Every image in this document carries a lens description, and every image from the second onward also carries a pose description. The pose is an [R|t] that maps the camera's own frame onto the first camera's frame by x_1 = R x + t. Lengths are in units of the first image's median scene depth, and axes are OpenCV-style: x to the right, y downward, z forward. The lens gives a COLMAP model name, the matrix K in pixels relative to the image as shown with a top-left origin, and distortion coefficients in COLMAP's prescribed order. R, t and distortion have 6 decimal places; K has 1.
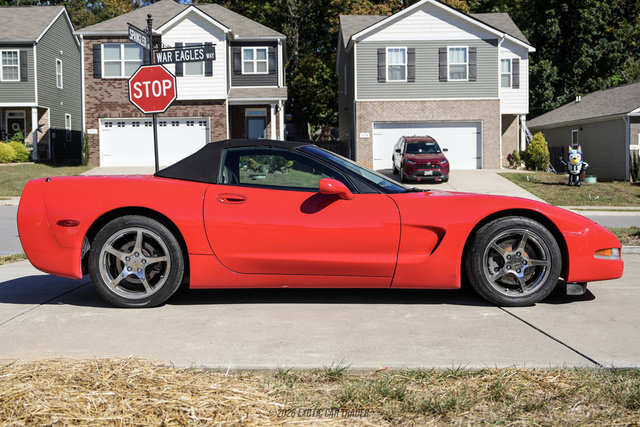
lens RADIAL K [[1007.6, 0, 308.5], [0, 1007.6, 213.5], [0, 0, 1]] dist [0.018297, 0.063876]
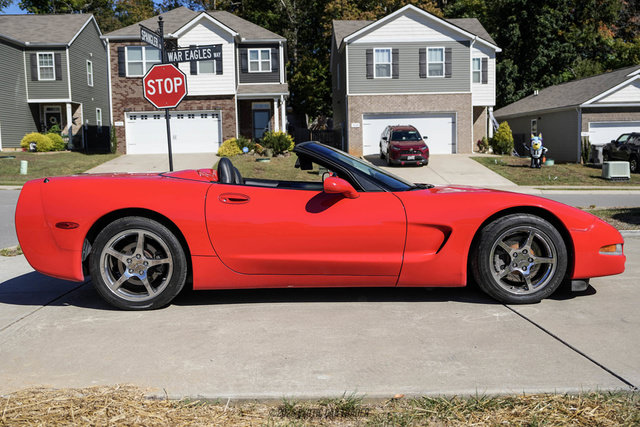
lens RADIAL K [[732.2, 0, 320.2], [0, 732.2, 222.7], [0, 0, 1]] dist [-0.013730, 0.011443]
pose [[0.999700, -0.010205, 0.022284, -0.004751], [0.008786, 0.997983, 0.062868, -0.019129], [-0.022881, -0.062653, 0.997773, 0.156206]]
